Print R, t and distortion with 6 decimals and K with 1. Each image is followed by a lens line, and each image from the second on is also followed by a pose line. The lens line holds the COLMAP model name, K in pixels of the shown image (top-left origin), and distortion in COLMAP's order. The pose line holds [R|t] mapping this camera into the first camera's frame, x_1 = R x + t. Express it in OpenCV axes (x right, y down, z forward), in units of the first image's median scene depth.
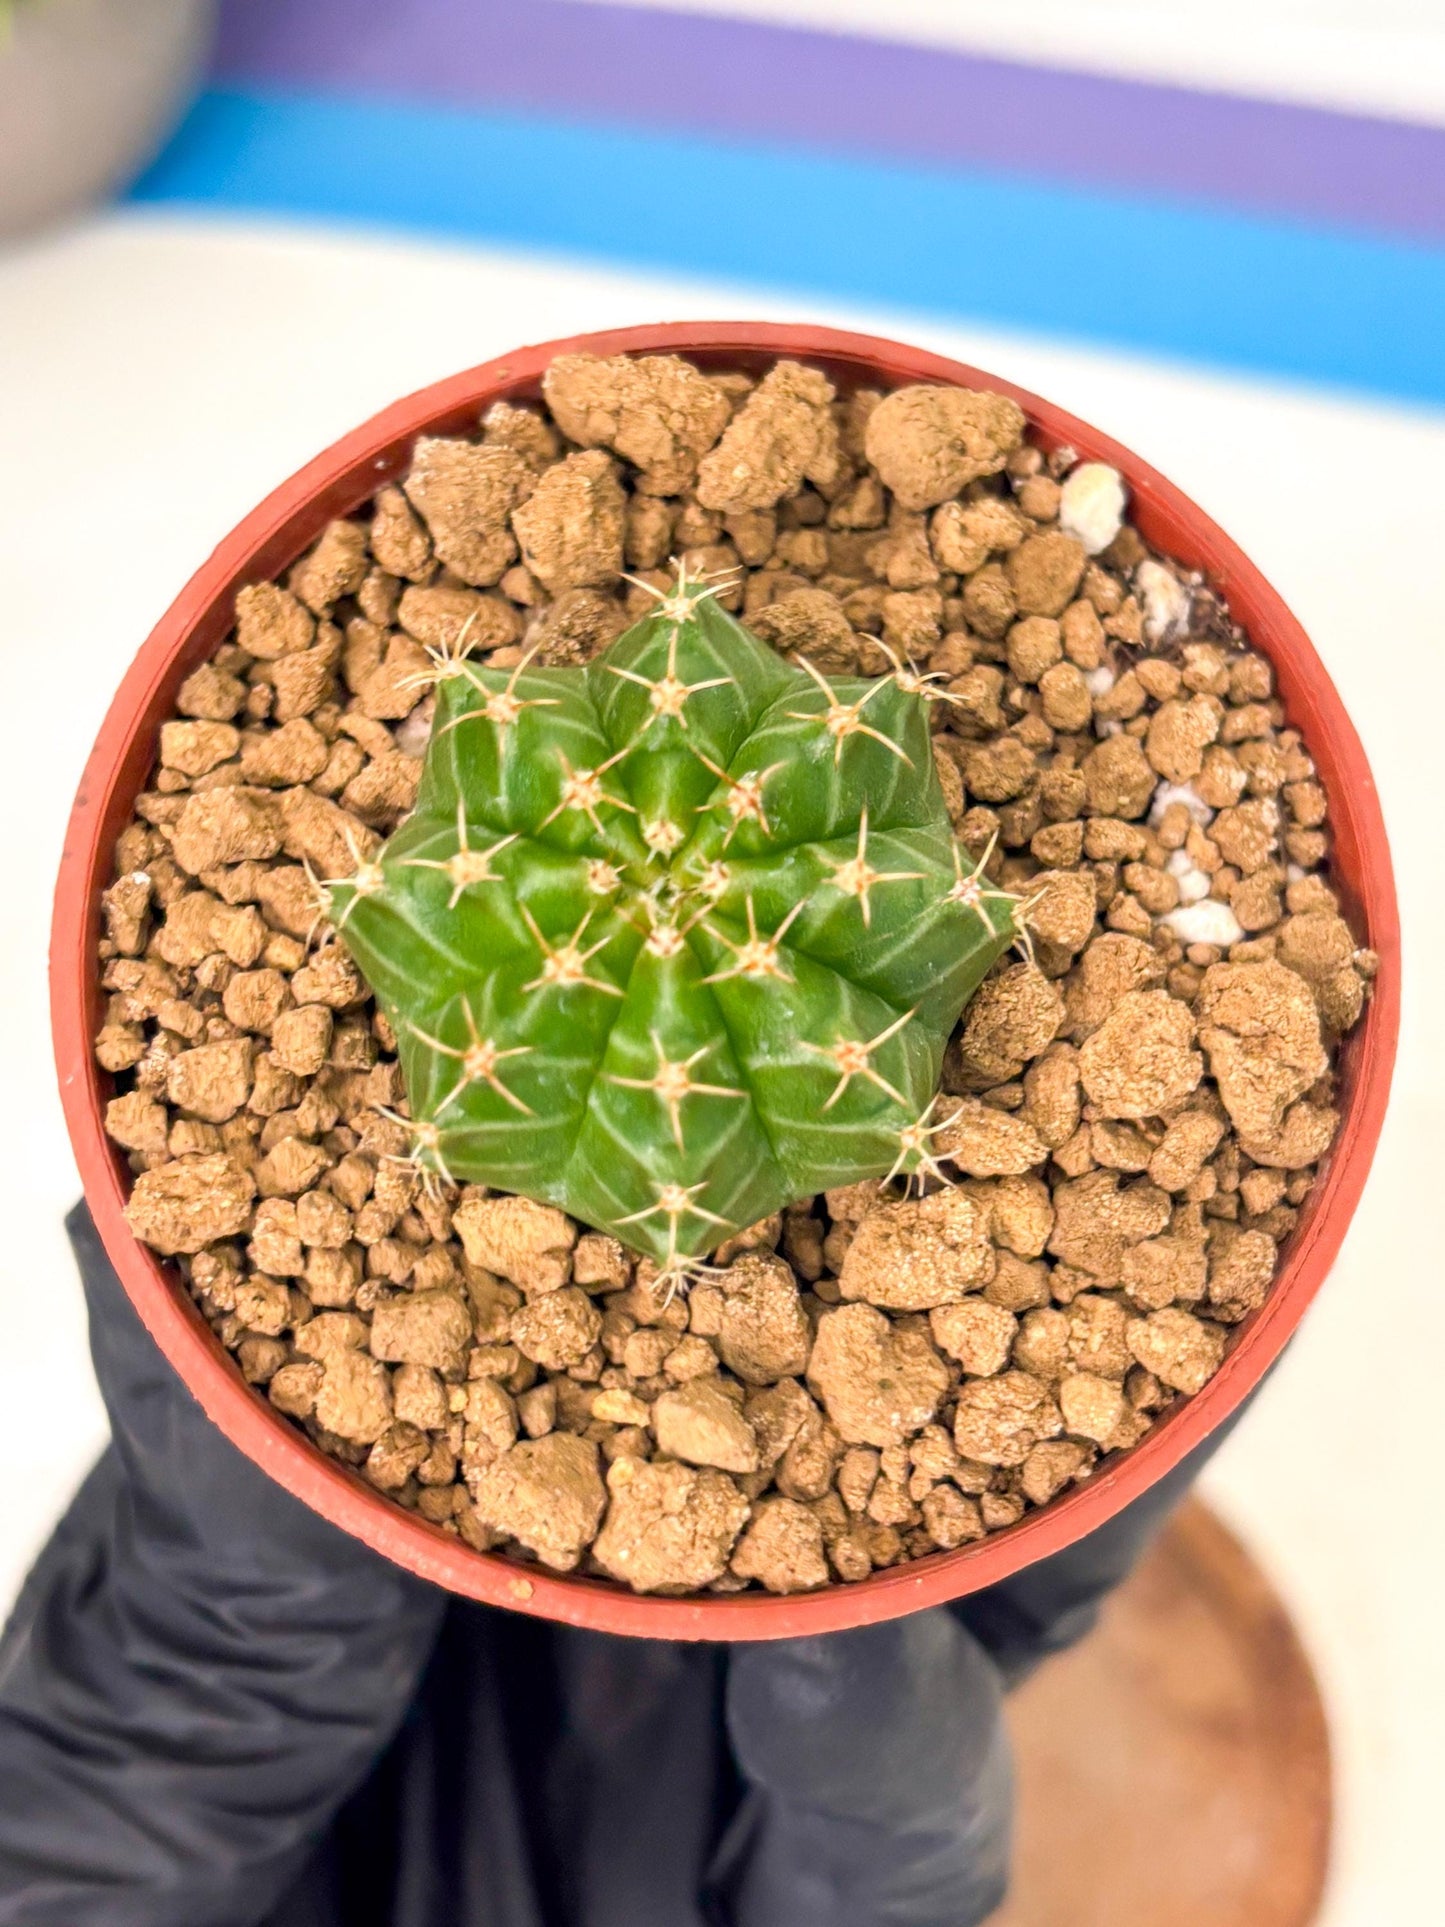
lens RADIAL K [[2881.1, 0, 724.3], [0, 2881.1, 966.5], [0, 0, 1]] dist [0.160602, 0.000000]
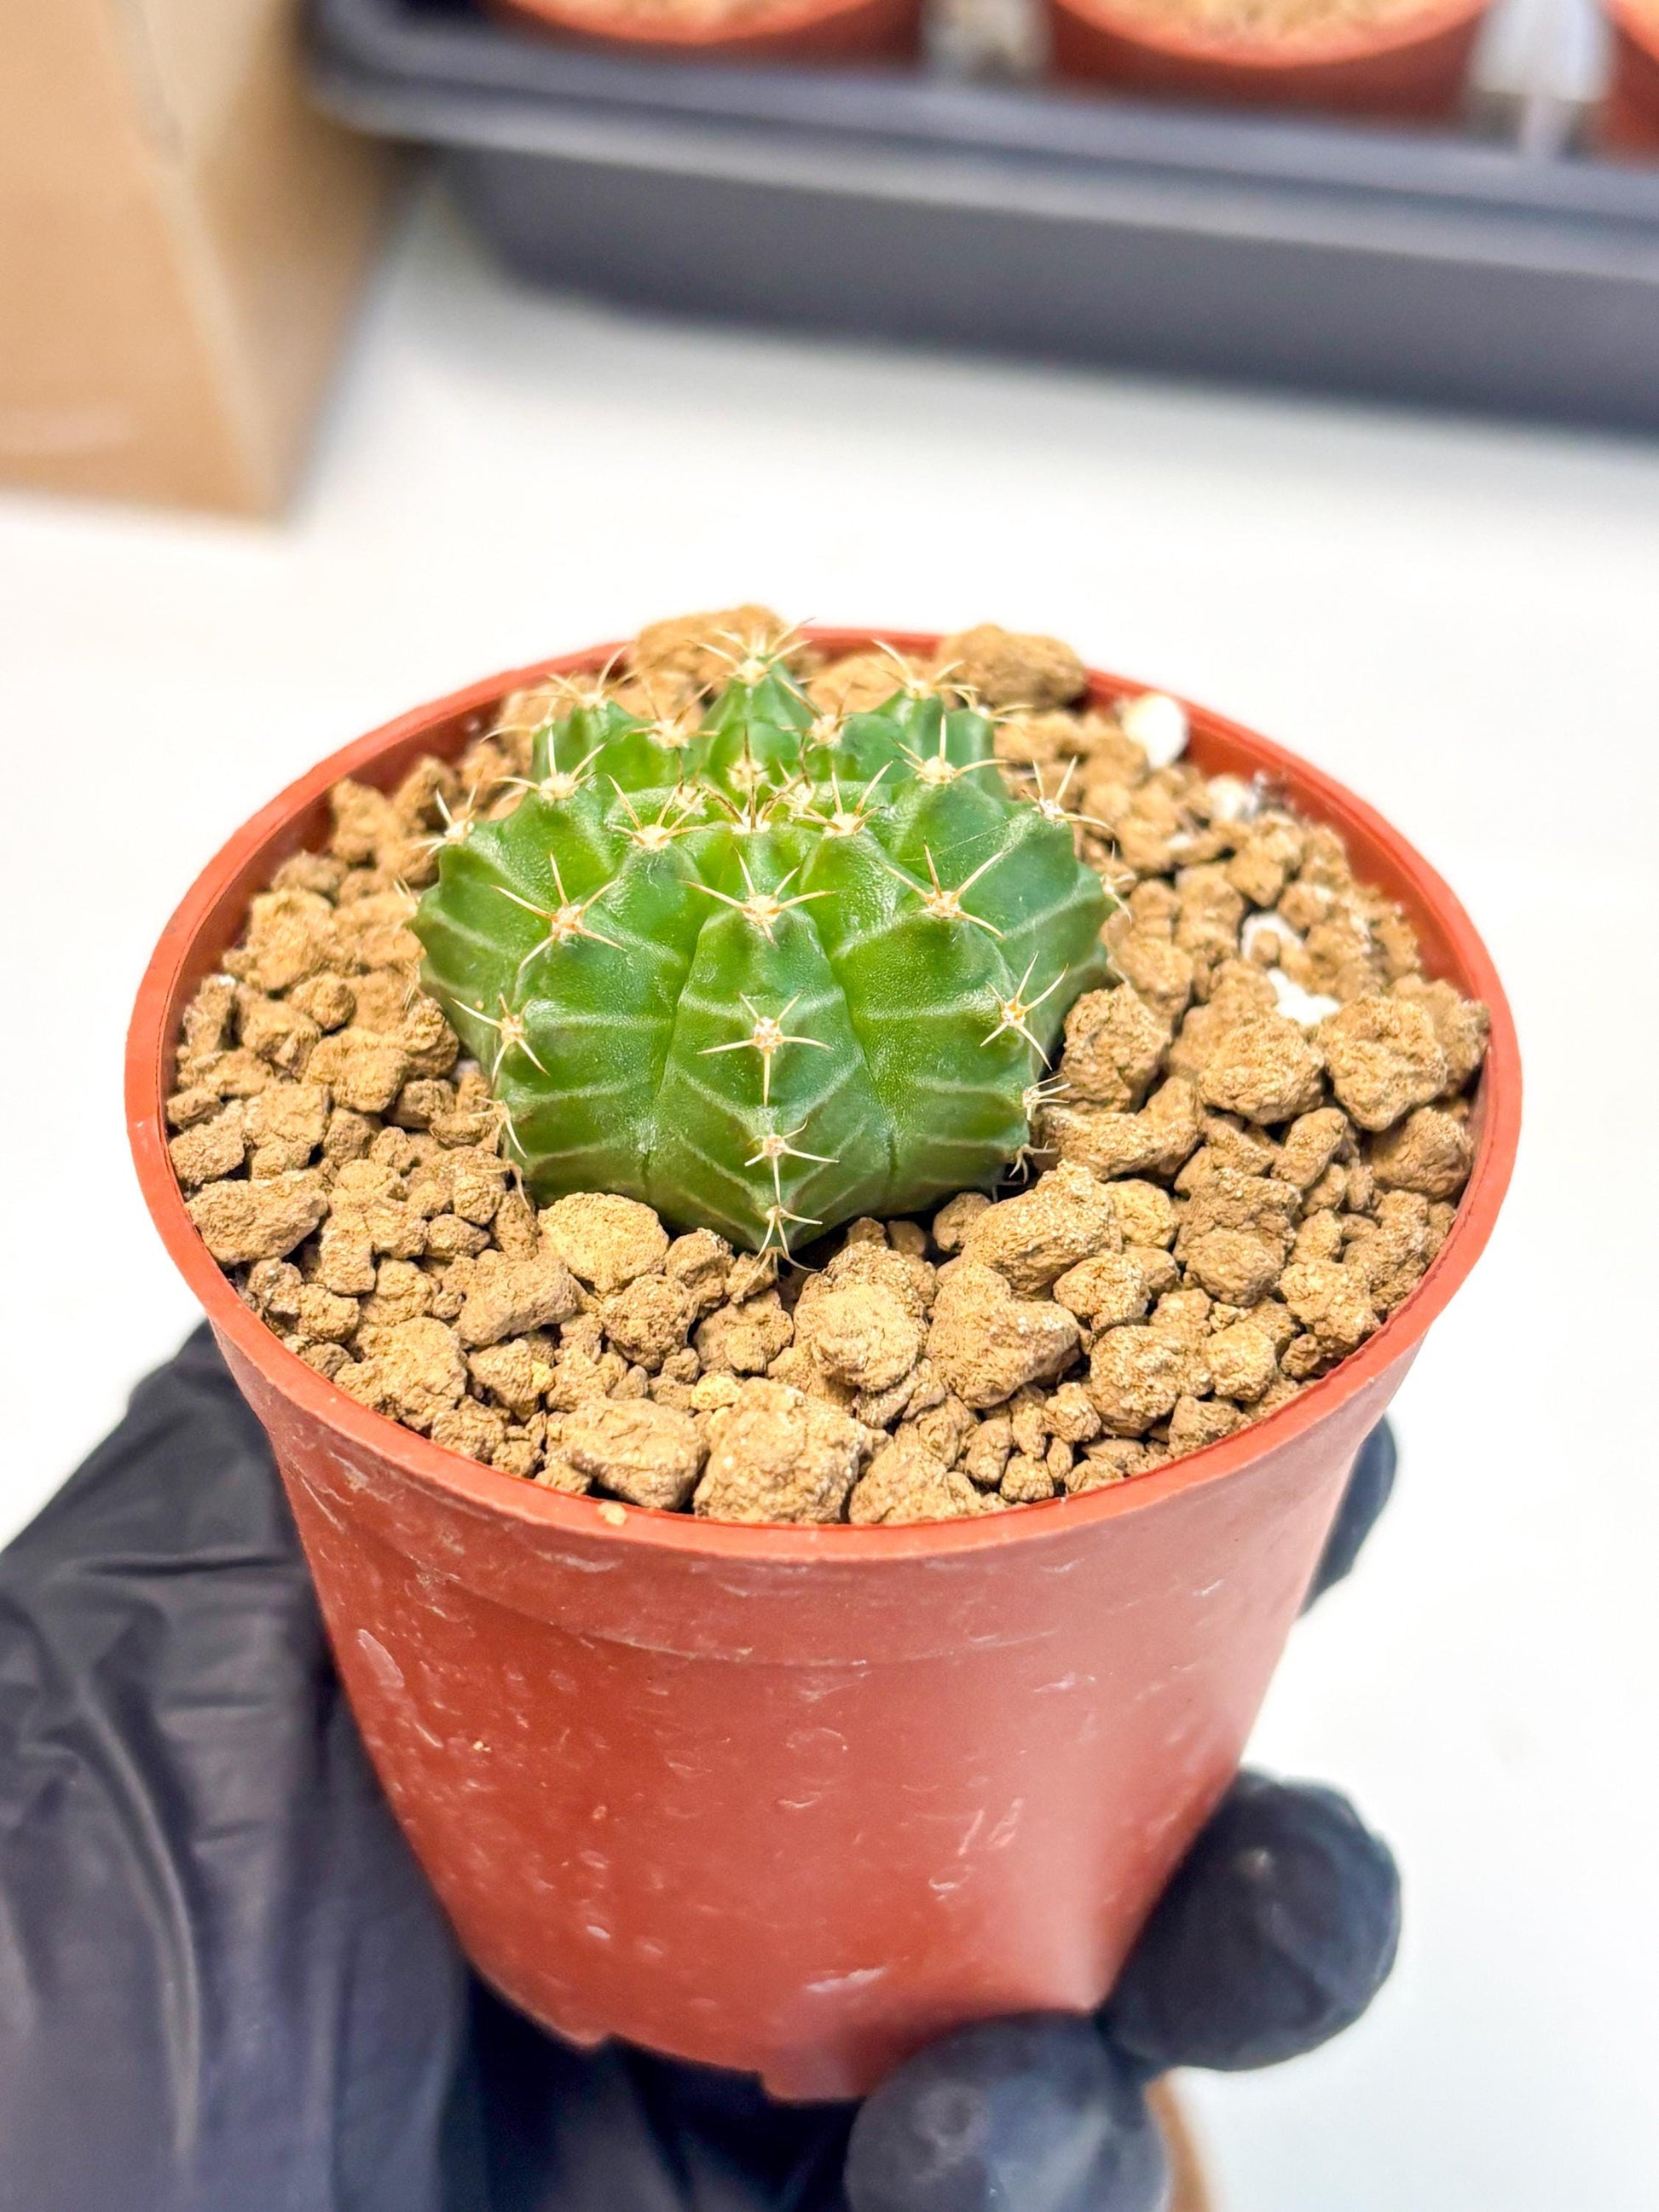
lens RADIAL K [[3307.4, 0, 819.0], [0, 3307.4, 1063.5], [0, 0, 1]] dist [0.160602, 0.000000]
pose [[0.999084, -0.041360, 0.010939, -0.012297], [0.040004, 0.812514, -0.581567, 0.666456], [0.015166, 0.581473, 0.813425, 0.098635]]
